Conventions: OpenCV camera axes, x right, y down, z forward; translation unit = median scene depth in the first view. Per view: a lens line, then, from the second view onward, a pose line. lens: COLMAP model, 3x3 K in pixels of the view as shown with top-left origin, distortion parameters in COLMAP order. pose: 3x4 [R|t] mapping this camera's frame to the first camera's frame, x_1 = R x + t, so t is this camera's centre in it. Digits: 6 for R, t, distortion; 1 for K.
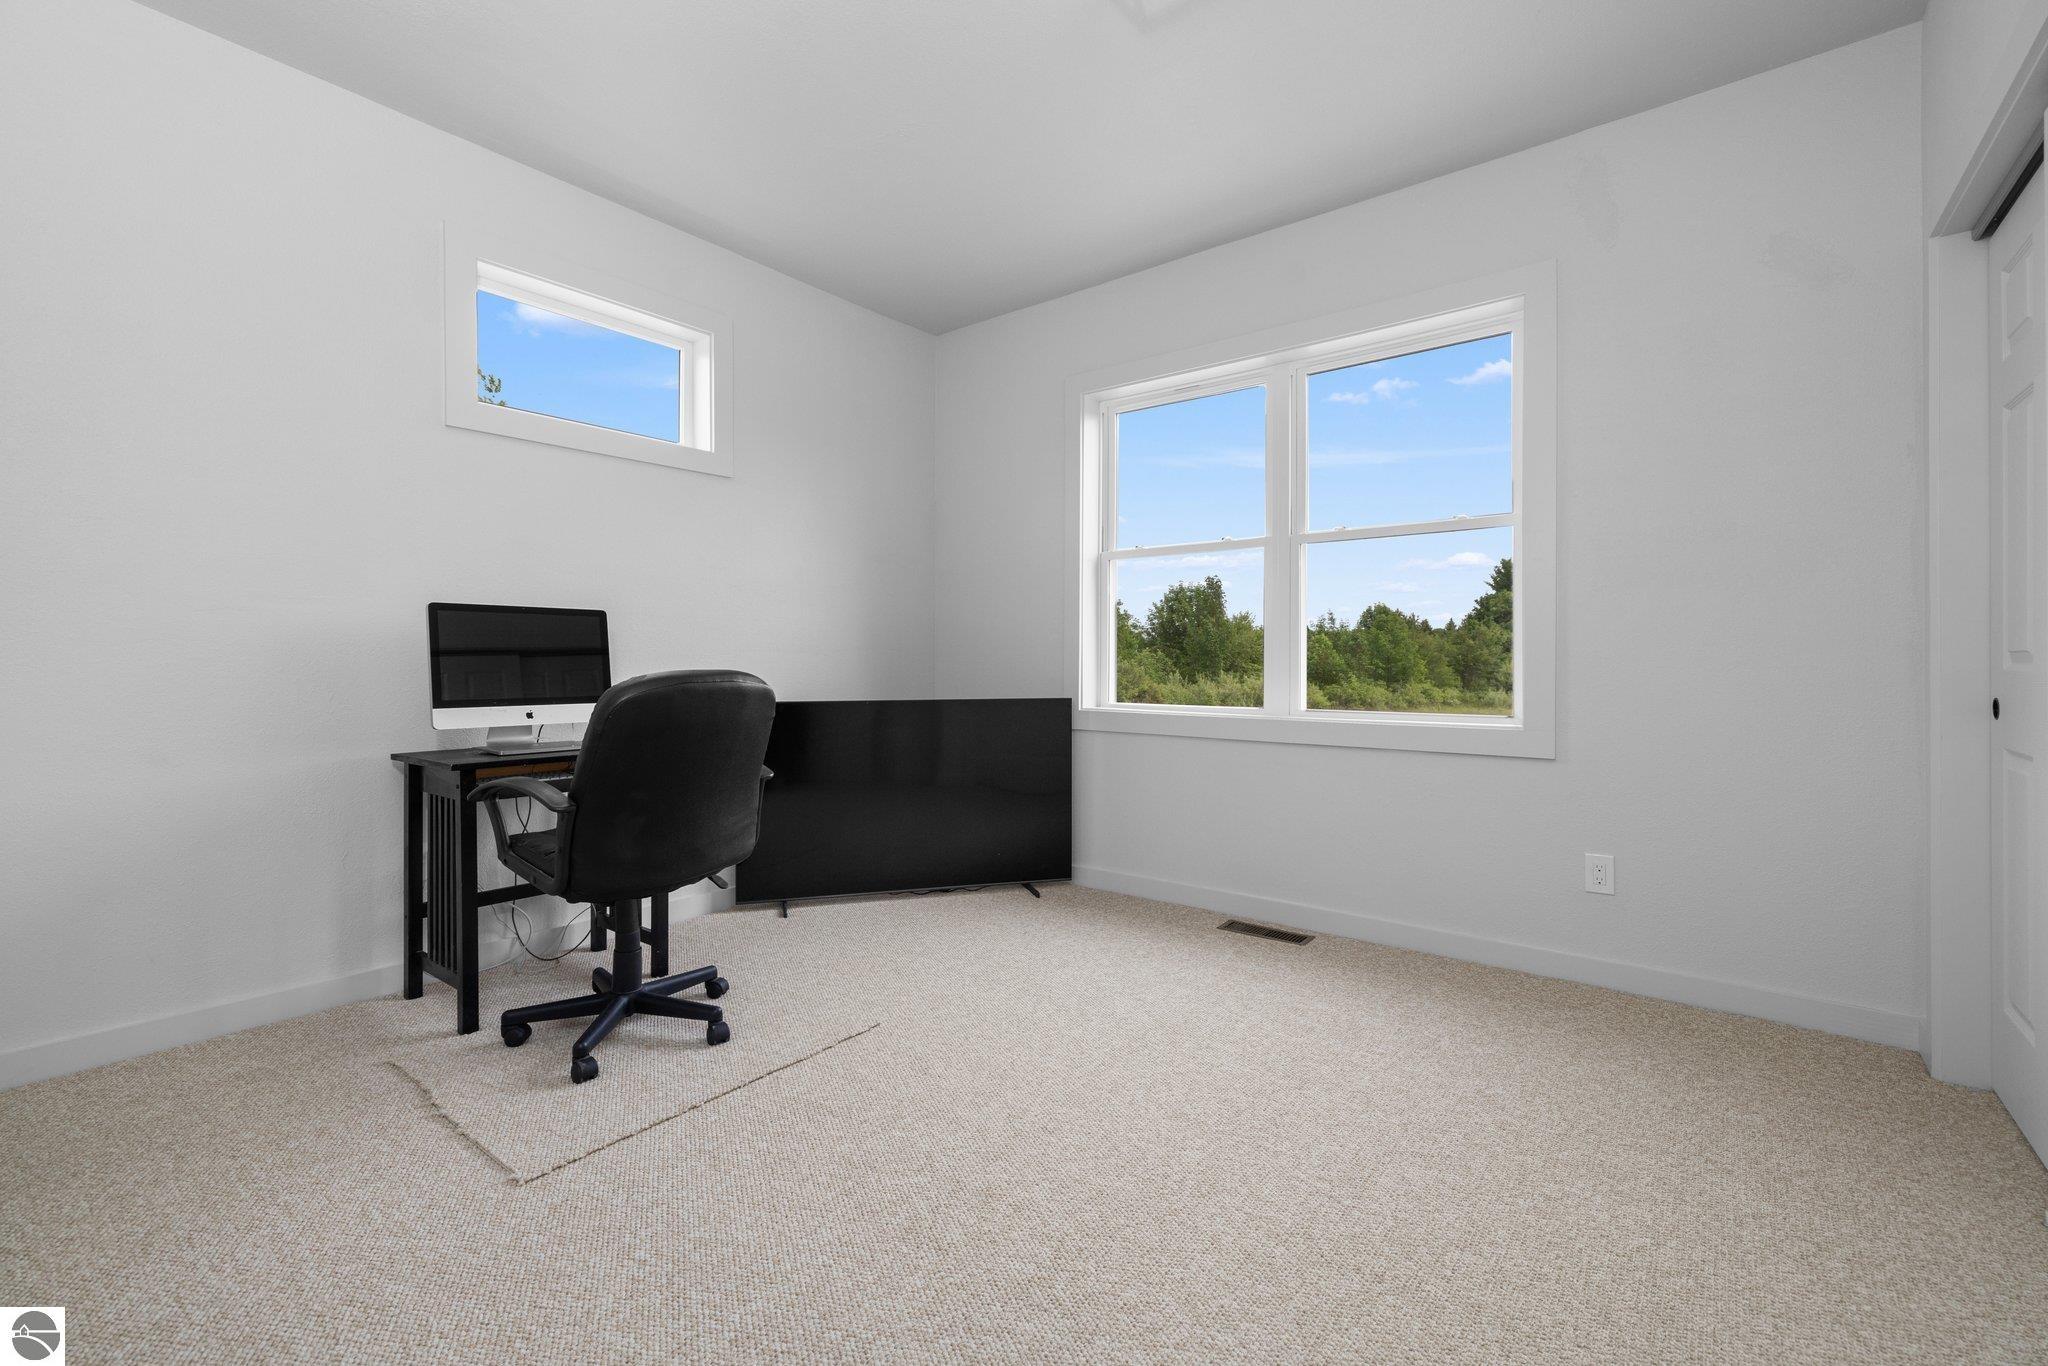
lens RADIAL K [[866.5, 0, 1013.2], [0, 866.5, 664.1], [0, 0, 1]] dist [0.000093, 0.000102]
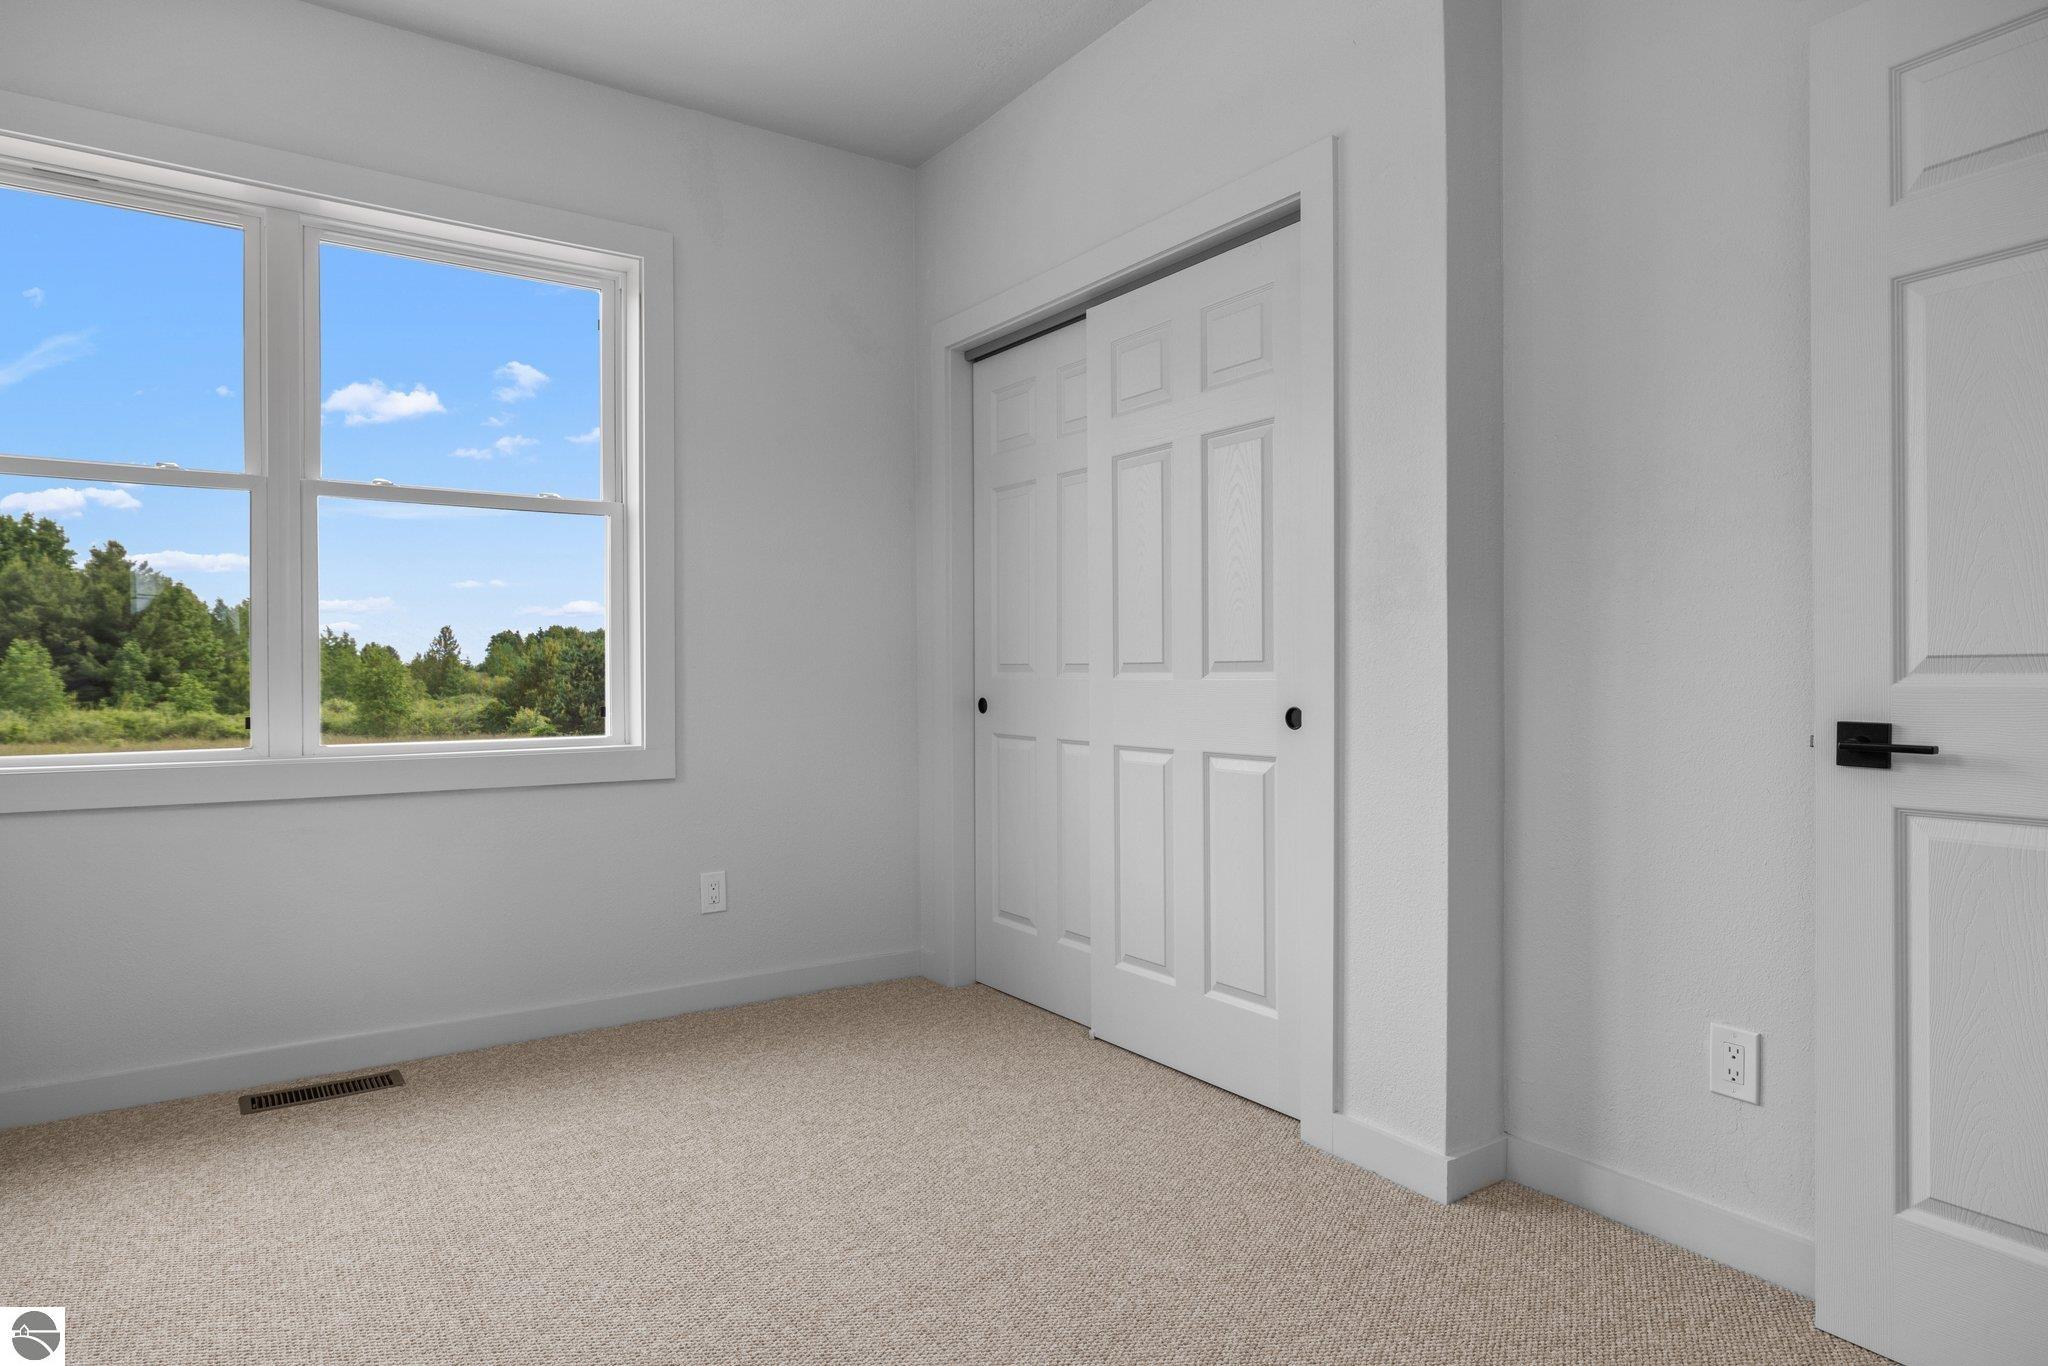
lens RADIAL K [[1140.0, 0, 1032.8], [0, 1140.0, 675.2], [0, 0, 1]] dist [-0.001431, -0.000128]
pose [[0.290197, -0.001595, 0.956965, -0.407901], [0.004712, 0.999989, 0.000238, 0.002063], [-0.956955, 0.004440, 0.290202, 0.273757]]
